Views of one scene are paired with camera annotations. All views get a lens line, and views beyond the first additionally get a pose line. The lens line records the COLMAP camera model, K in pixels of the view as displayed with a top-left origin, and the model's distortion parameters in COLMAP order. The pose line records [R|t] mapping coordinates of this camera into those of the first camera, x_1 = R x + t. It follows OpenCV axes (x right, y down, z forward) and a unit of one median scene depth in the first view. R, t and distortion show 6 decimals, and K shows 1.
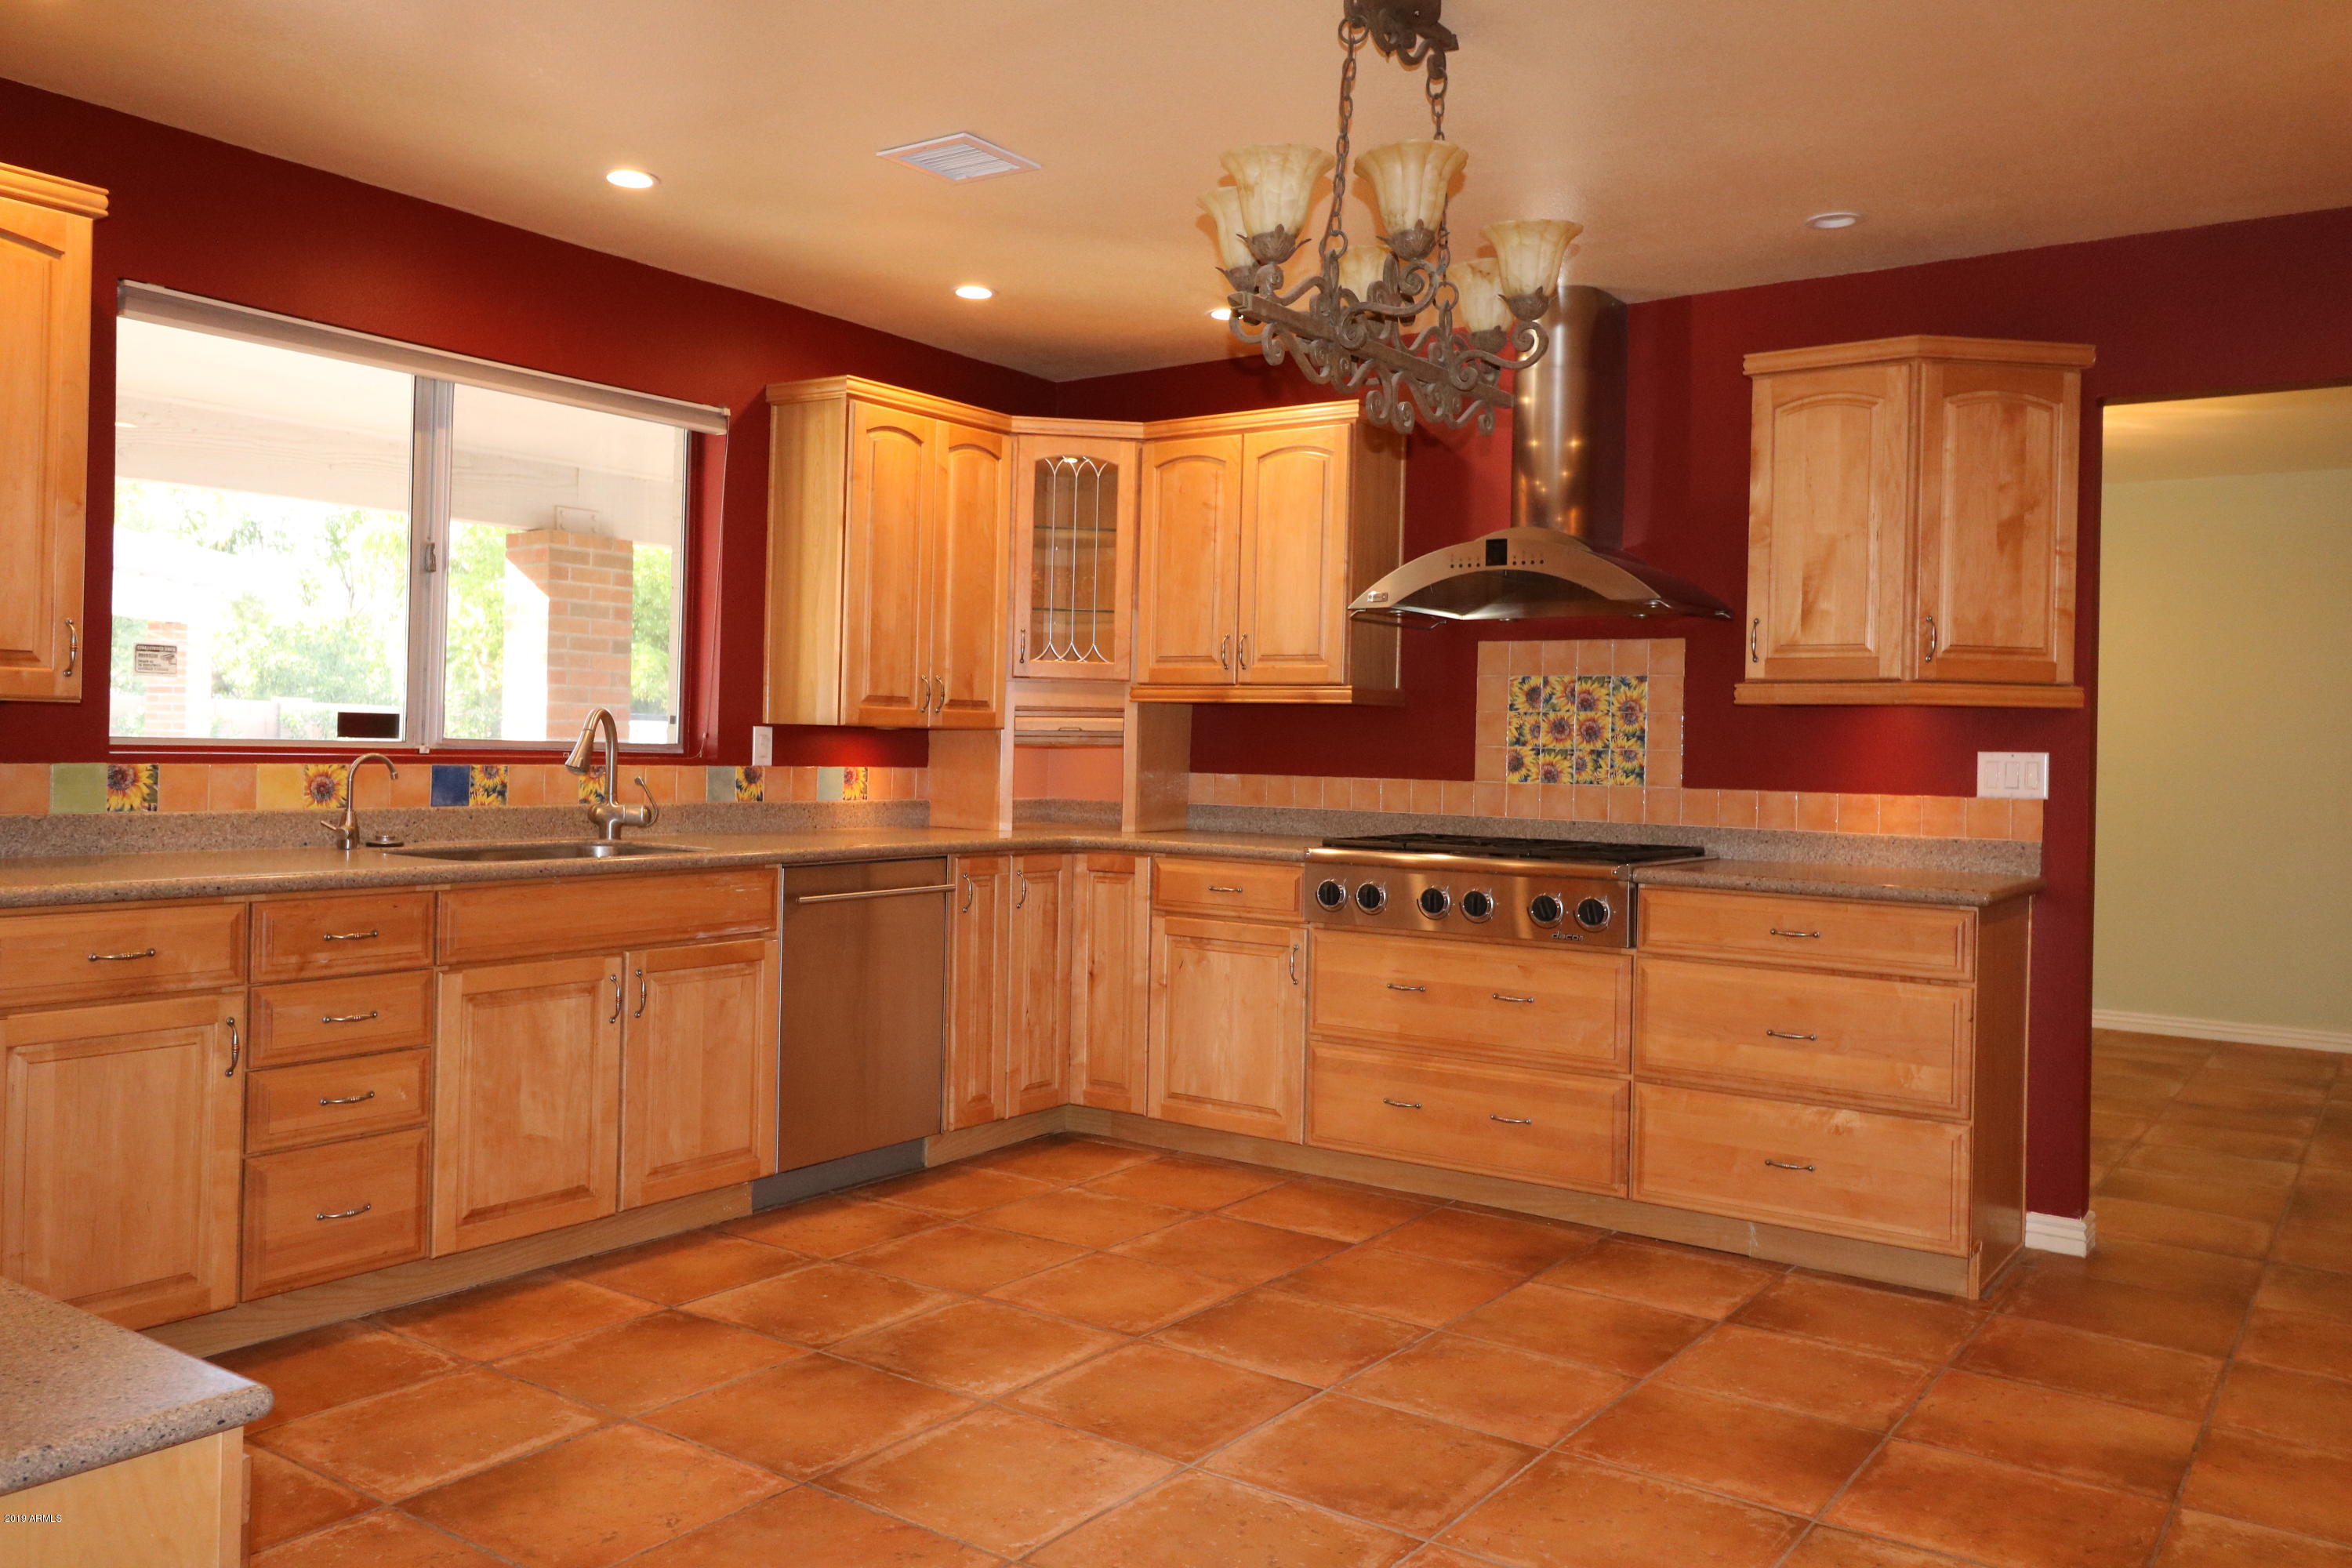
lens RADIAL K [[1778.4, 0, 1170.1], [0, 1778.4, 781.1], [0, 0, 1]] dist [0.014804, -0.009454]
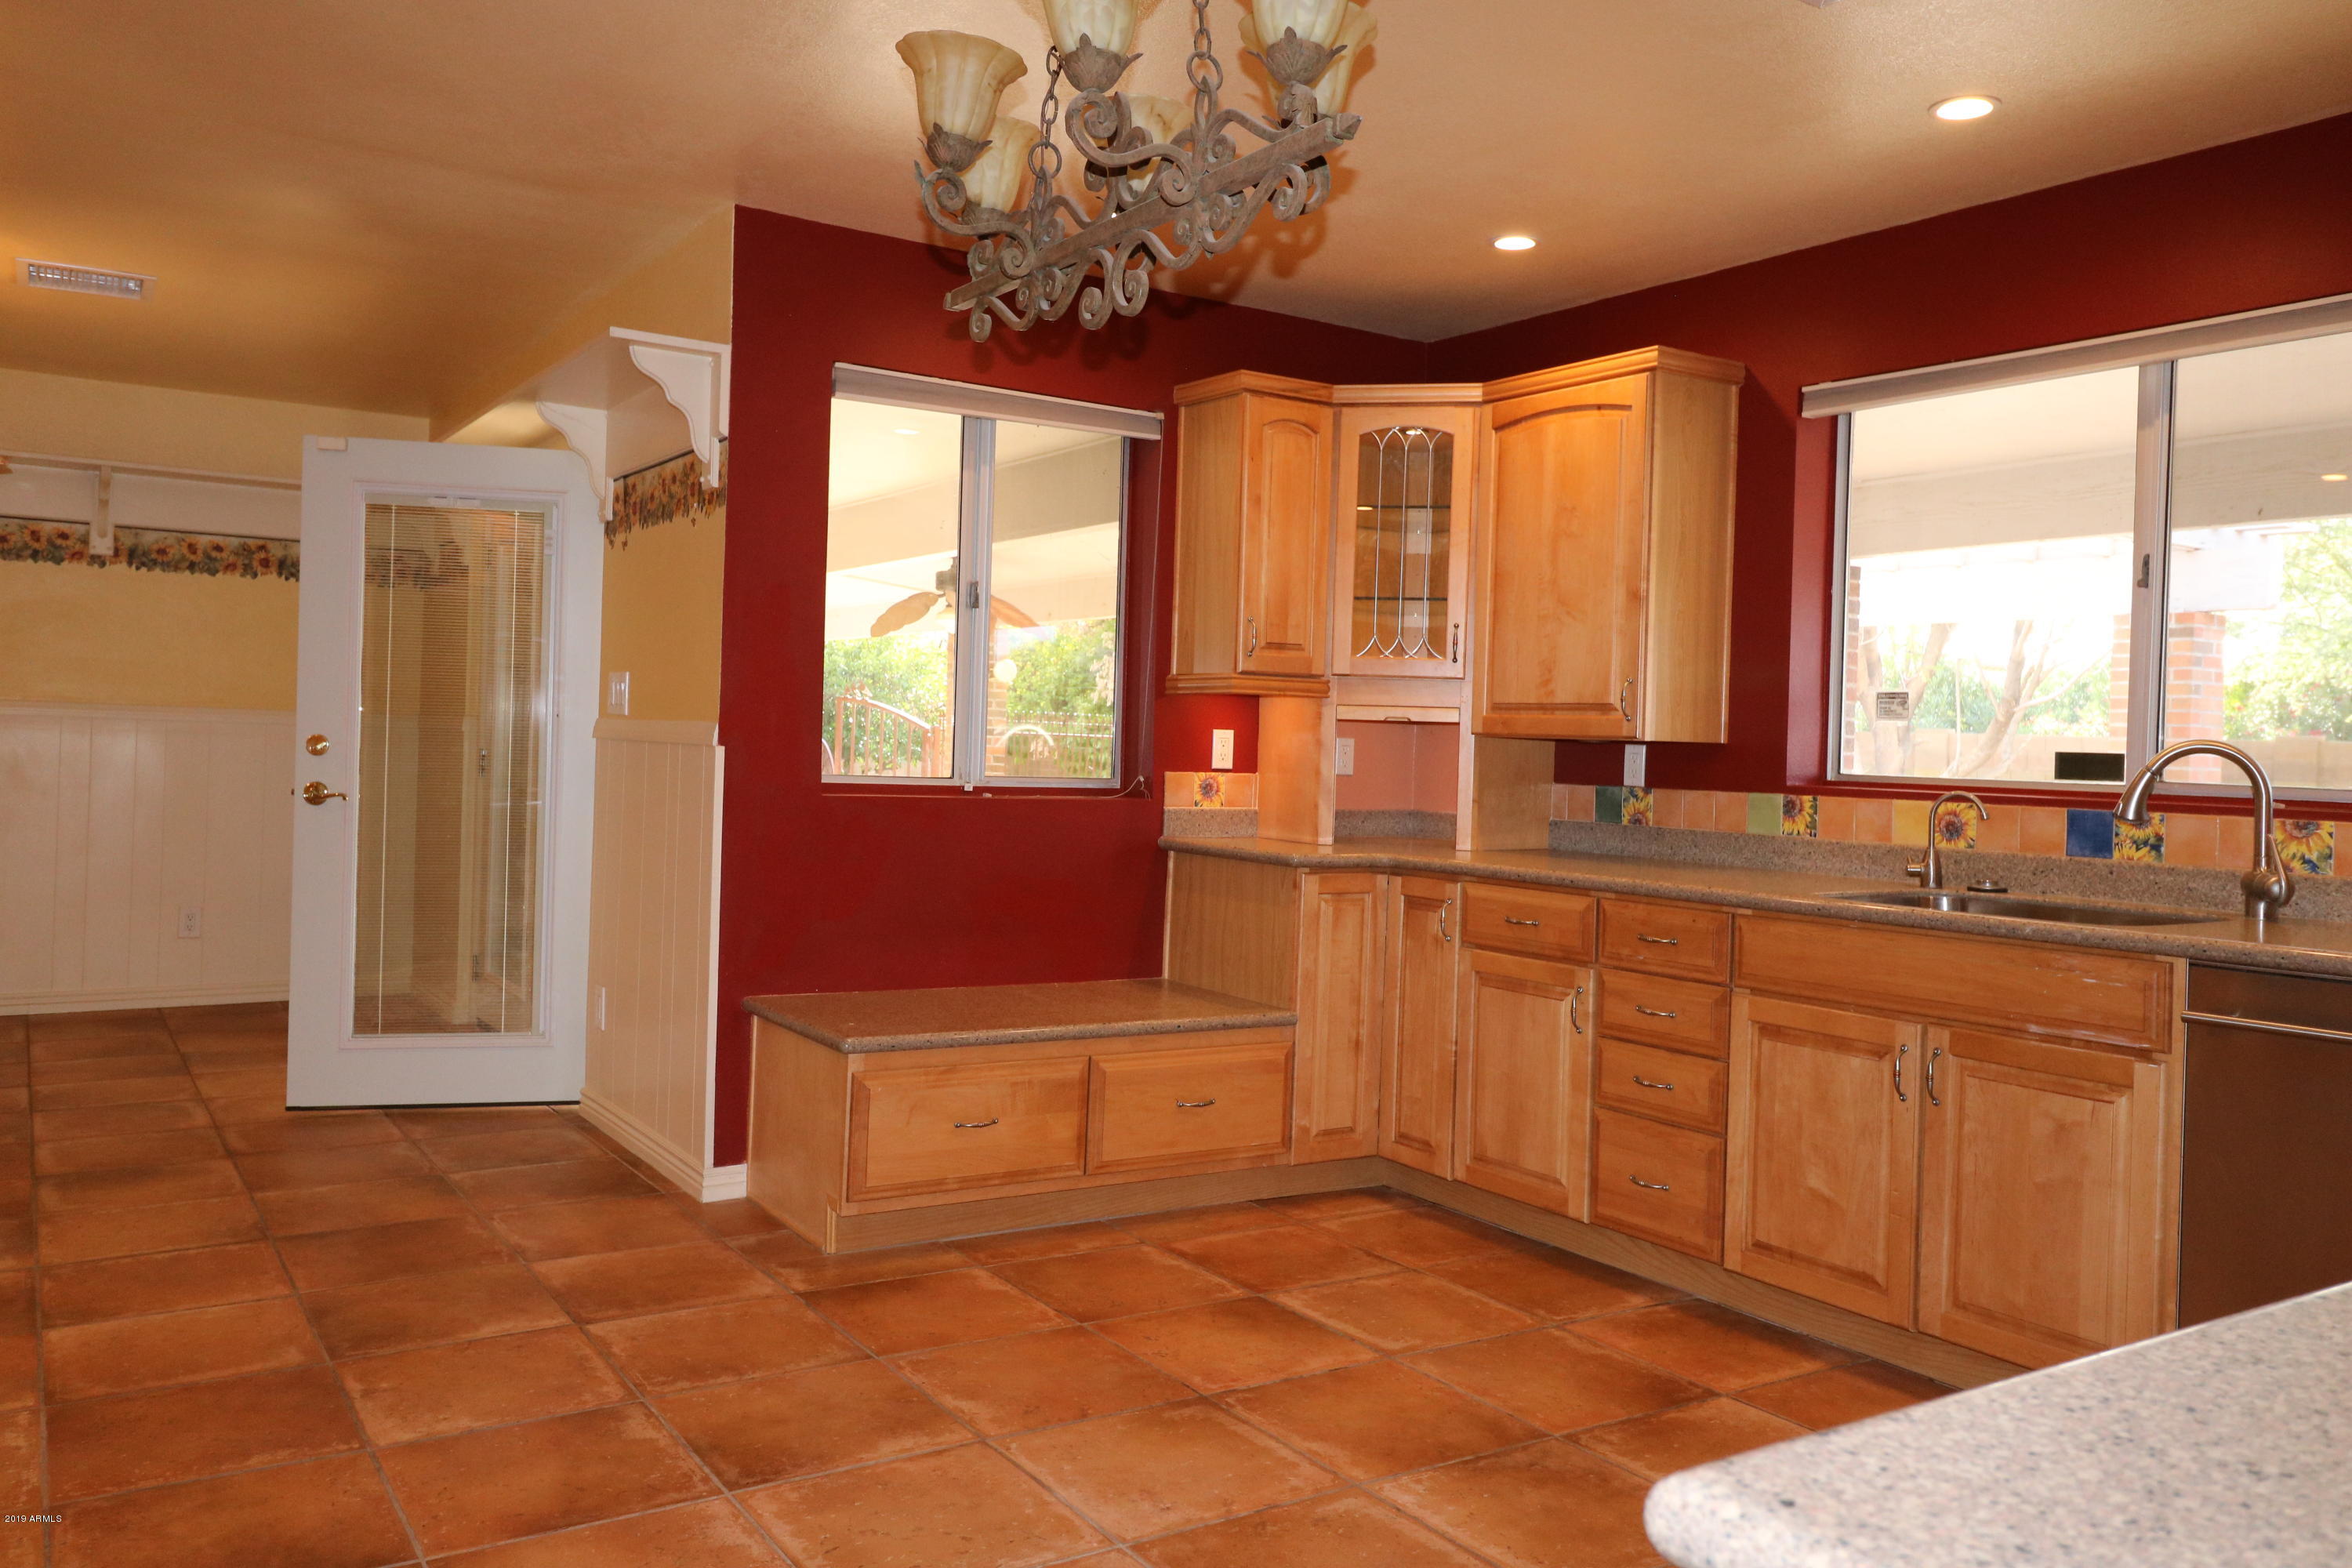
lens RADIAL K [[1778.4, 0, 1172.7], [0, 1778.4, 777.4], [0, 0, 1]] dist [0.014804, -0.009454]
pose [[-0.363391, -0.014296, -0.931527, 0.636780], [-0.057575, 0.998316, 0.007139, -0.005982], [0.929856, 0.056227, -0.363602, 1.006930]]
